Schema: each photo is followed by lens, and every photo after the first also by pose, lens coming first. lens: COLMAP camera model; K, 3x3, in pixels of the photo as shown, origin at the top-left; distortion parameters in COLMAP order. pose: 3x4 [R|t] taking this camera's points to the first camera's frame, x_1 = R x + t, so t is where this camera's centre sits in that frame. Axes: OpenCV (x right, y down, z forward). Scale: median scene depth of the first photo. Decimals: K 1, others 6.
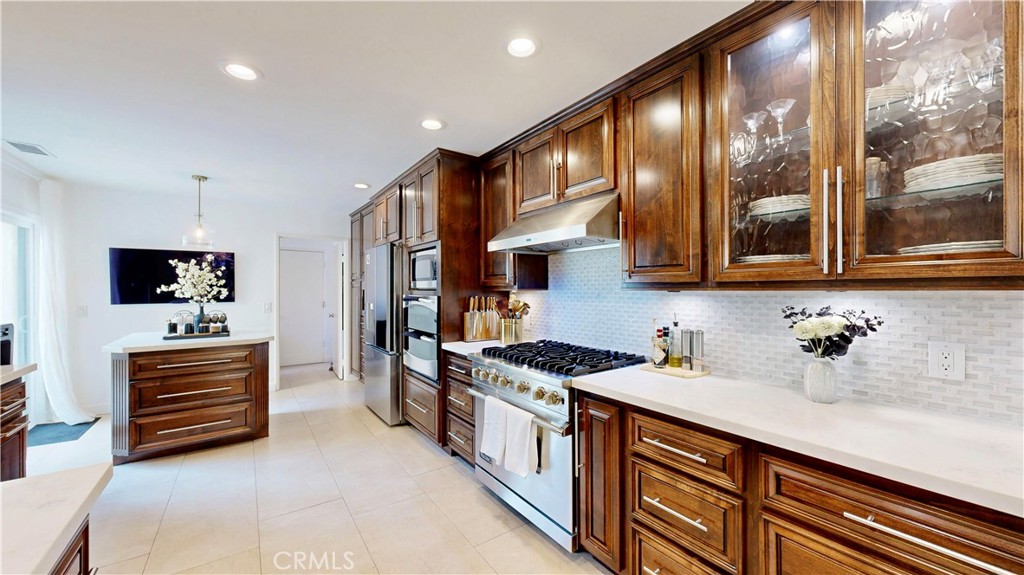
lens RADIAL K [[375.5, 0, 513.9], [0, 375.5, 288.2], [0, 0, 1]] dist [0.000041, -0.000039]
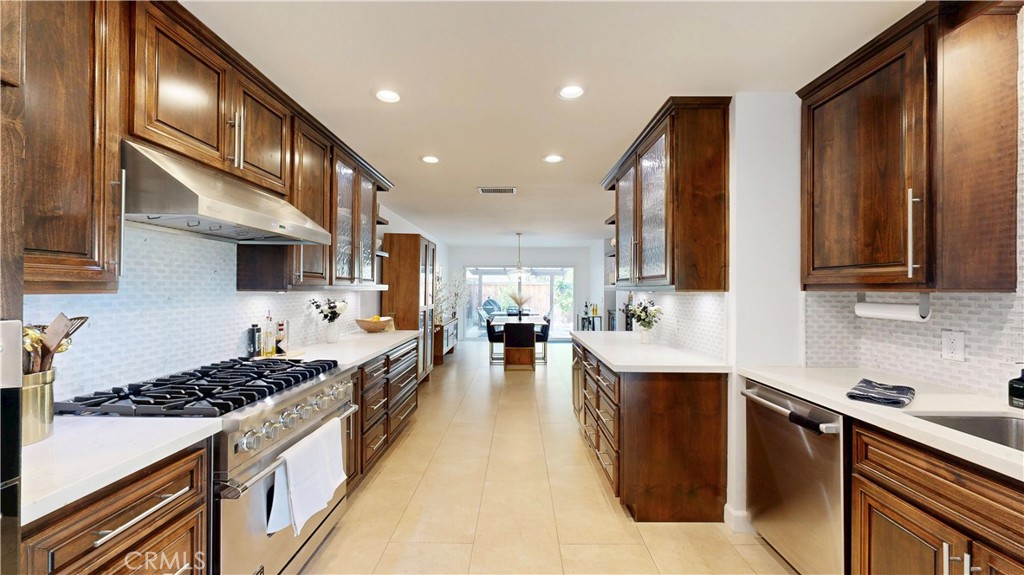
lens RADIAL K [[375.5, 0, 513.6], [0, 375.5, 288.5], [0, 0, 1]] dist [0.000041, -0.000039]
pose [[-0.804842, 0.001281, 0.593488, -0.548414], [-0.002761, 0.999979, -0.005903, 0.001684], [-0.593483, -0.006389, -0.804821, 0.911928]]
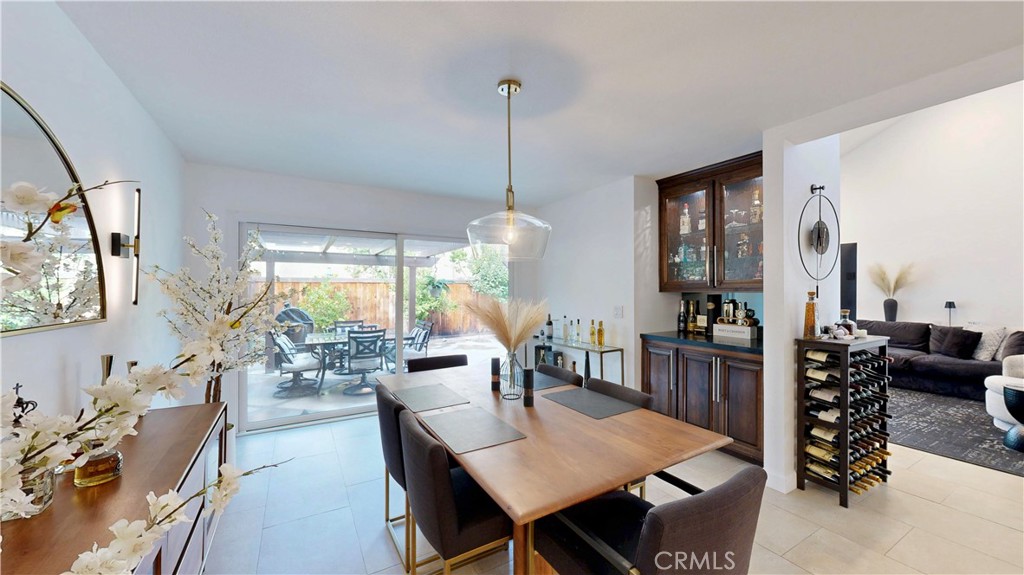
lens RADIAL K [[375.5, 0, 511.7], [0, 375.5, 288.1], [0, 0, 1]] dist [0.000041, -0.000039]
pose [[-0.995729, 0.003240, 0.092264, 0.717818], [0.002478, 0.999962, -0.008363, -0.001126], [-0.092288, -0.008099, -0.995699, -0.316755]]
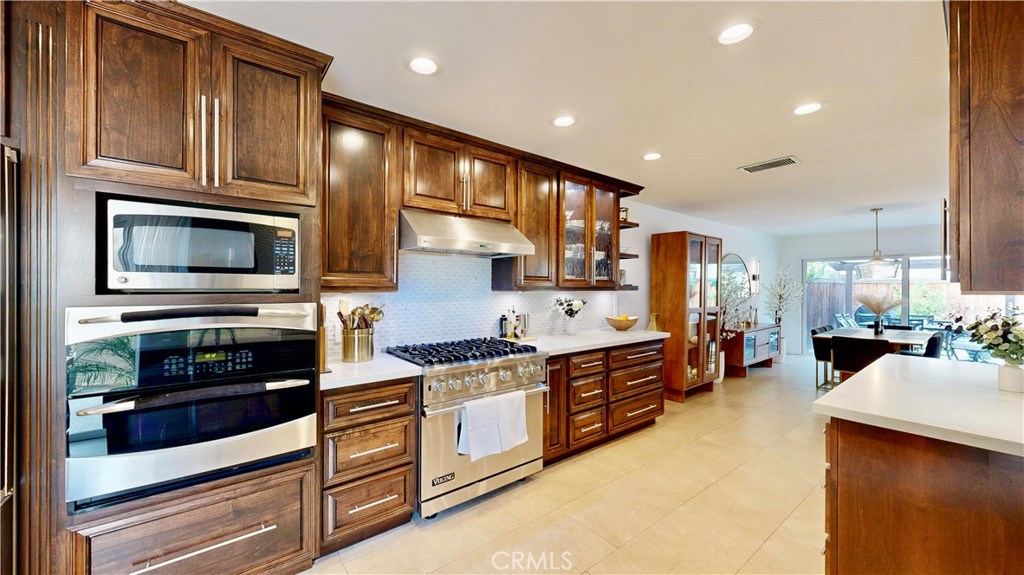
lens RADIAL K [[375.5, 0, 512.3], [0, 375.5, 289.2], [0, 0, 1]] dist [0.000041, -0.000039]
pose [[-0.045829, -0.000407, 0.998949, -0.726157], [-0.005681, 0.999984, 0.000147, -0.001733], [-0.998933, -0.005668, -0.045831, 0.656506]]
